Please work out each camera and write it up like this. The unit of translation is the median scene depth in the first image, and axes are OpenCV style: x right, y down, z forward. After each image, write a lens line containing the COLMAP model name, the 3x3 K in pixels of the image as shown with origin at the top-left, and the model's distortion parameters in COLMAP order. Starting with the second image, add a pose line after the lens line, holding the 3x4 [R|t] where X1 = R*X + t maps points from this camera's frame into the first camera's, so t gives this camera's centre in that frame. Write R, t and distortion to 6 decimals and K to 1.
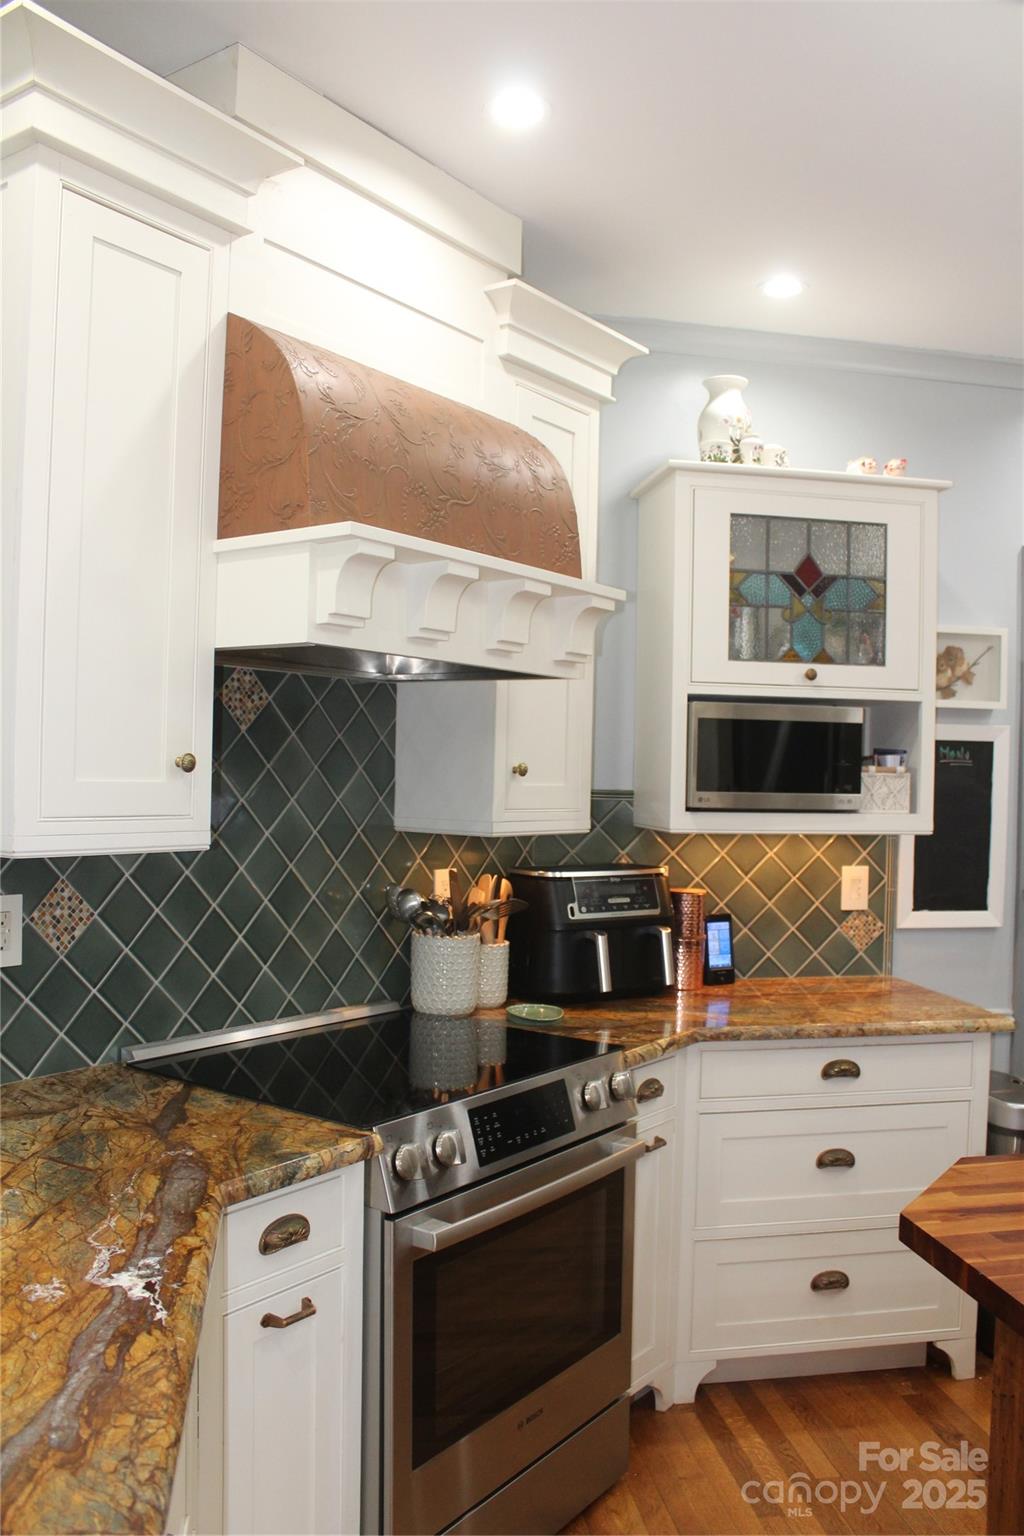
lens RADIAL K [[1234.8, 0, 512.0], [0, 1234.8, 768.0], [0, 0, 1]] dist [-0.126756, 0.108013]
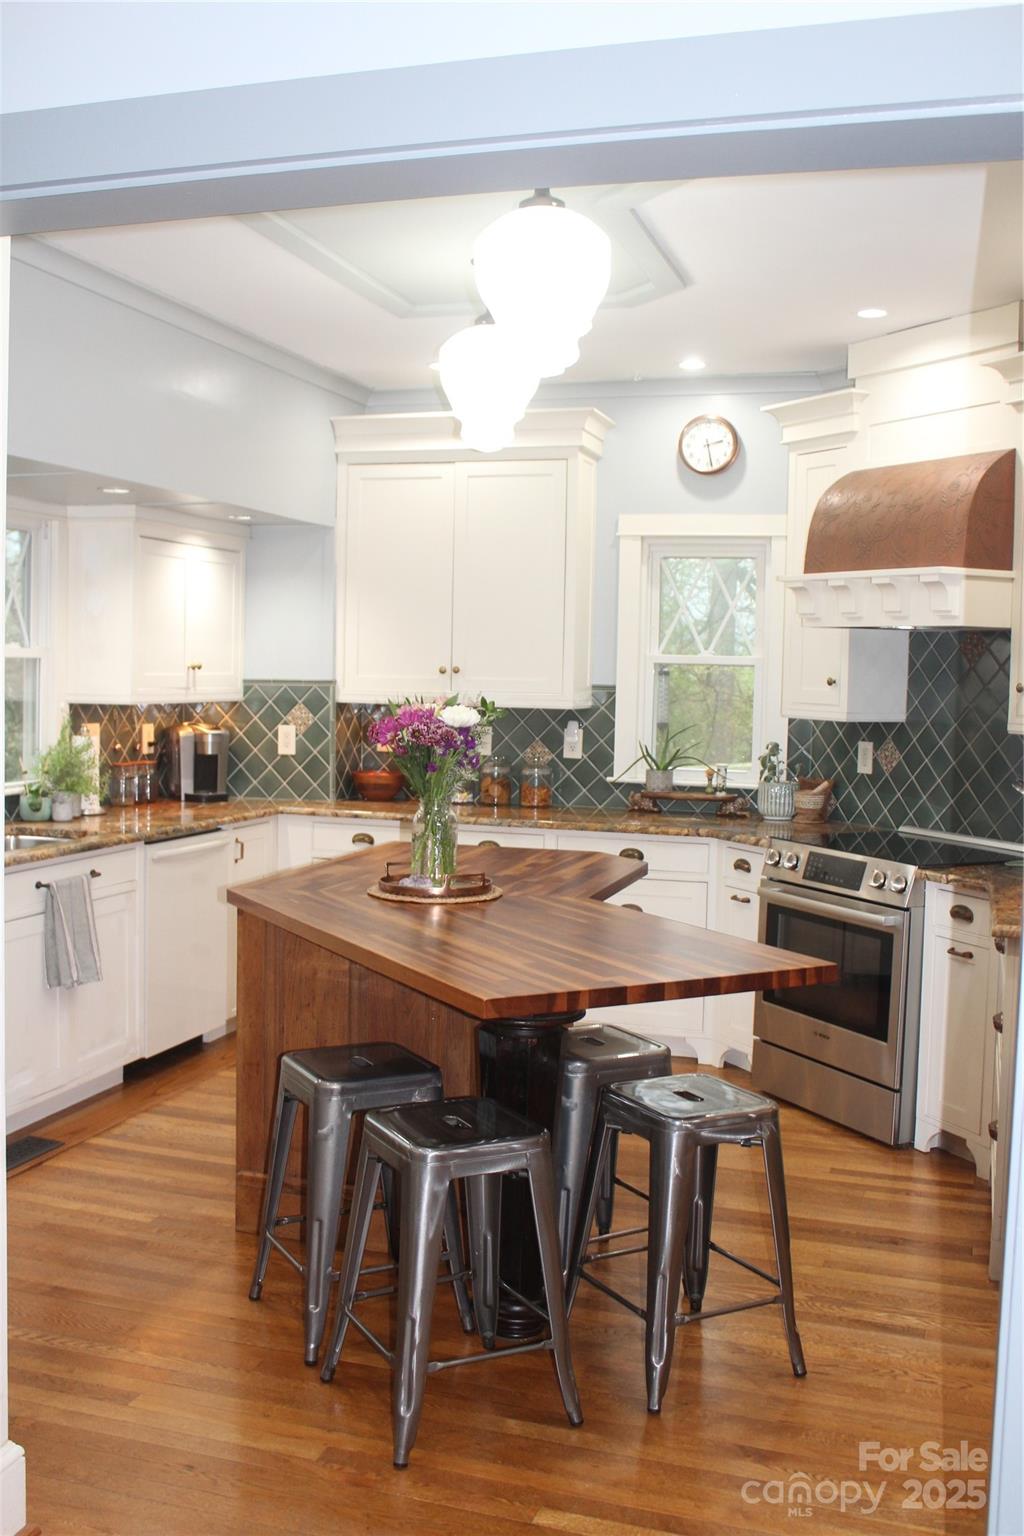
lens RADIAL K [[1527.7, 0, 512.0], [0, 1527.7, 768.0], [0, 0, 1]] dist [-0.008327, -0.000893]
pose [[-0.471214, 0.034070, -0.881361, 2.297110], [-0.018769, 0.998640, 0.048638, 0.023312], [0.881819, 0.039461, -0.469933, 1.649899]]
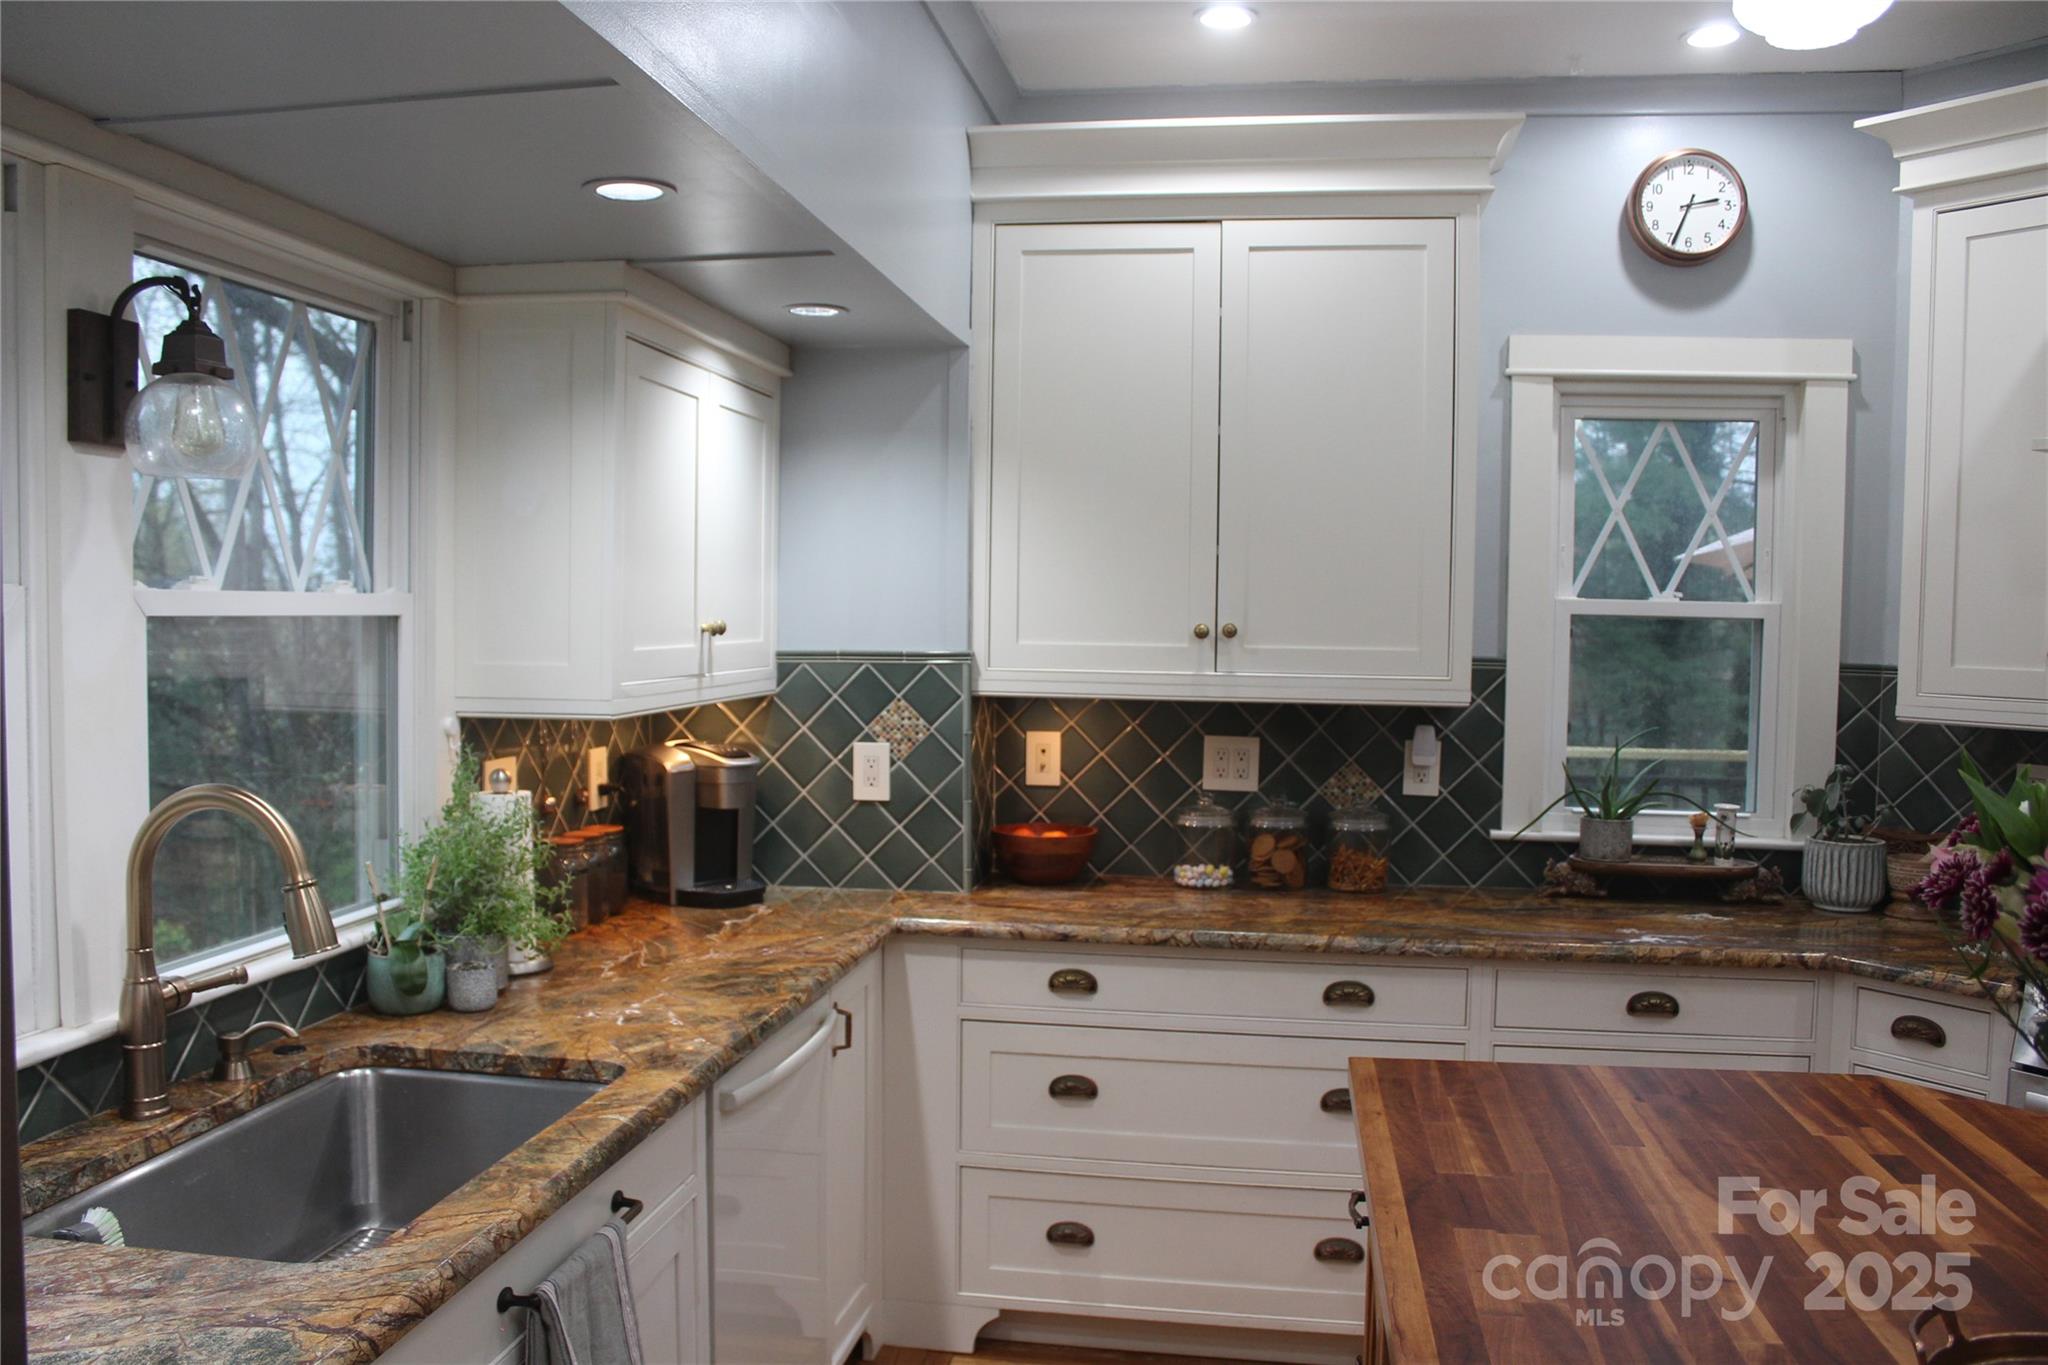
lens RADIAL K [[1646.4, 0, 1024.8], [0, 1646.4, 727.0], [0, 0, 1]] dist [-0.126756, 0.108013]
pose [[-0.326870, 0.045791, -0.943959, 1.367294], [-0.008679, 0.998638, 0.051448, -0.004926], [0.945029, 0.025009, -0.326027, 0.555311]]
